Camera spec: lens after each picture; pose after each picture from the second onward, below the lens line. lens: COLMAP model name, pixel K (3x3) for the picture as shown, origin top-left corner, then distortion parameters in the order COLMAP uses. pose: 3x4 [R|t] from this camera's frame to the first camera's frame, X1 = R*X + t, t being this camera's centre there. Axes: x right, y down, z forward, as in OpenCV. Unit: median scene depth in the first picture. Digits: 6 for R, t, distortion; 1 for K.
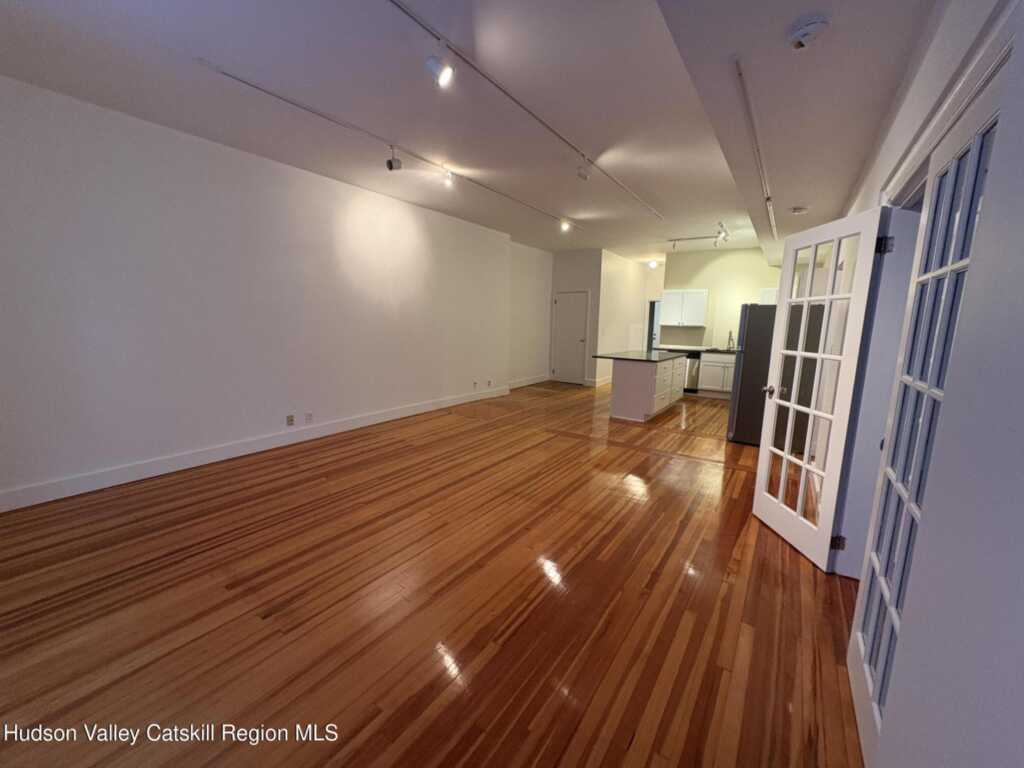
lens RADIAL K [[406.6, 0, 509.9], [0, 406.6, 381.0], [0, 0, 1]] dist [0.000228, 0.000431]
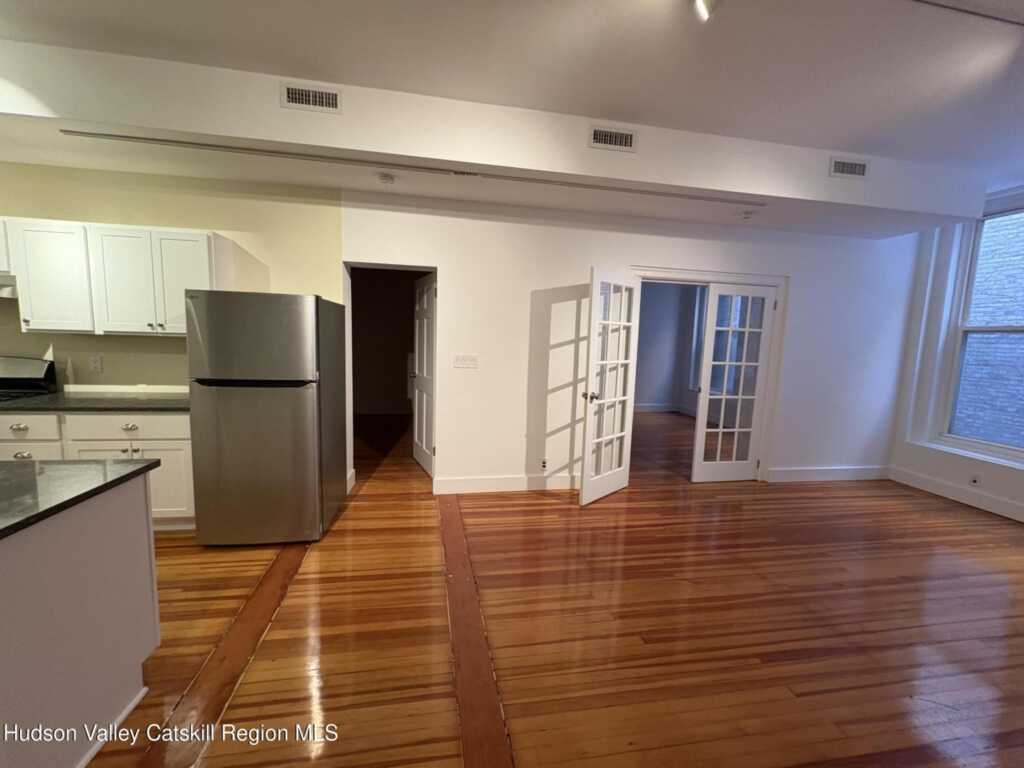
lens RADIAL K [[406.6, 0, 509.9], [0, 406.6, 381.0], [0, 0, 1]] dist [0.000228, 0.000431]
pose [[-0.701114, -0.122271, 0.702488, -0.017844], [0.056052, 0.972689, 0.225244, -0.225247], [-0.710843, 0.197297, -0.675112, 1.419345]]
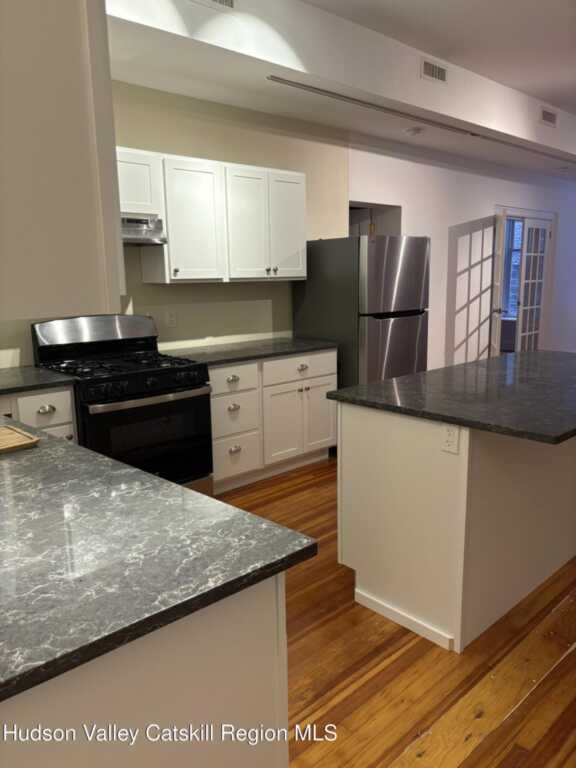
lens RADIAL K [[580.5, 0, 290.0], [0, 580.5, 386.3], [0, 0, 1]] dist [0.027780, -0.006085]
pose [[-0.978006, -0.041628, 0.204383, 0.689281], [0.029295, 0.942756, 0.332195, -0.340017], [-0.206511, 0.330876, -0.920801, 2.364363]]
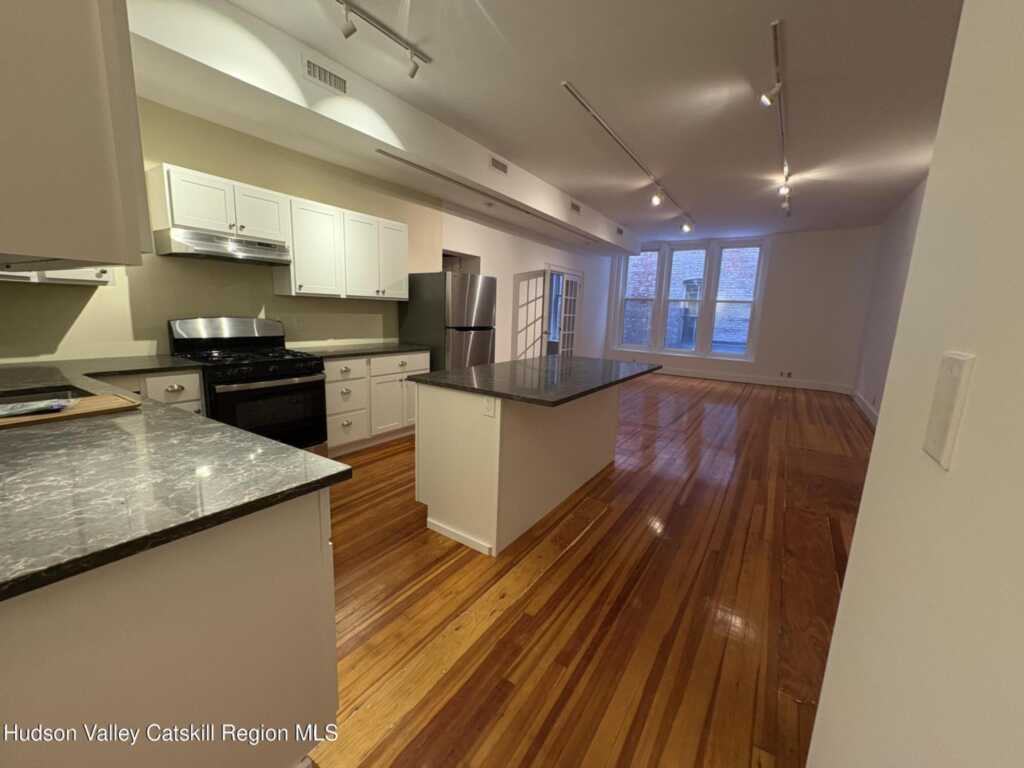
lens RADIAL K [[406.6, 0, 509.9], [0, 406.6, 381.0], [0, 0, 1]] dist [0.000228, 0.000431]
pose [[-0.998423, -0.051314, -0.022753, 0.640209], [-0.055861, 0.948124, 0.312955, -0.313264], [0.005514, 0.313733, -0.949495, 2.354581]]
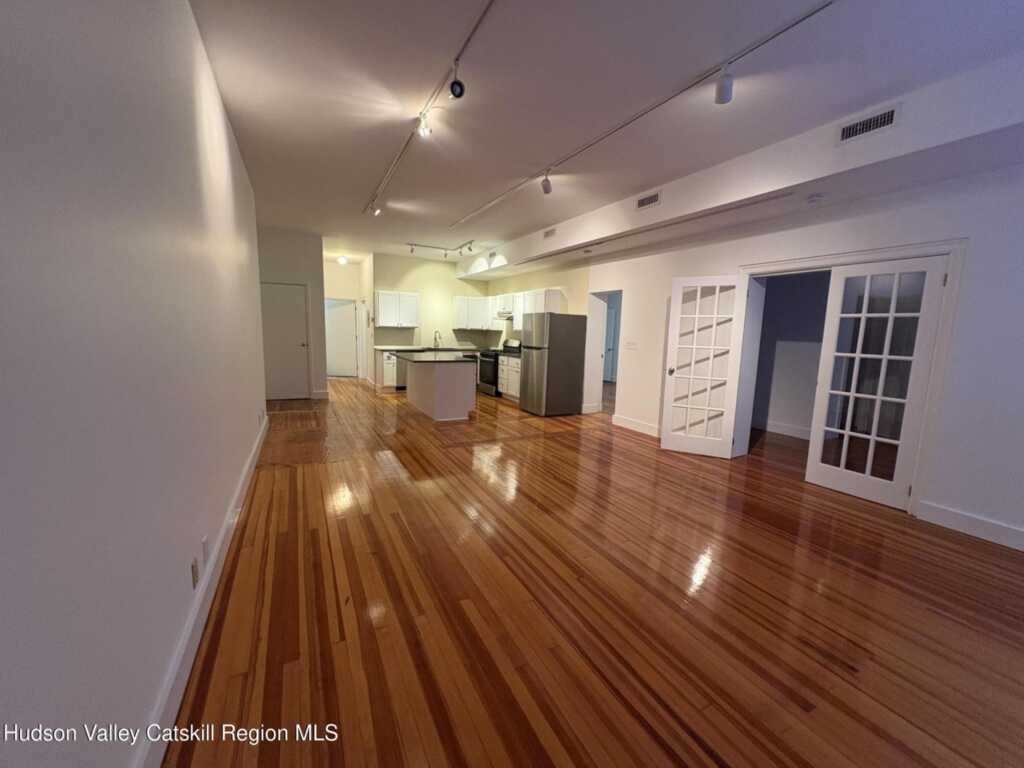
lens RADIAL K [[406.6, 0, 509.9], [0, 406.6, 381.0], [0, 0, 1]] dist [0.000228, 0.000431]
pose [[0.457756, -0.115395, 0.881557, -0.807737], [0.106819, 0.991497, 0.074319, -0.097831], [-0.882638, 0.060147, 0.466190, 0.584880]]
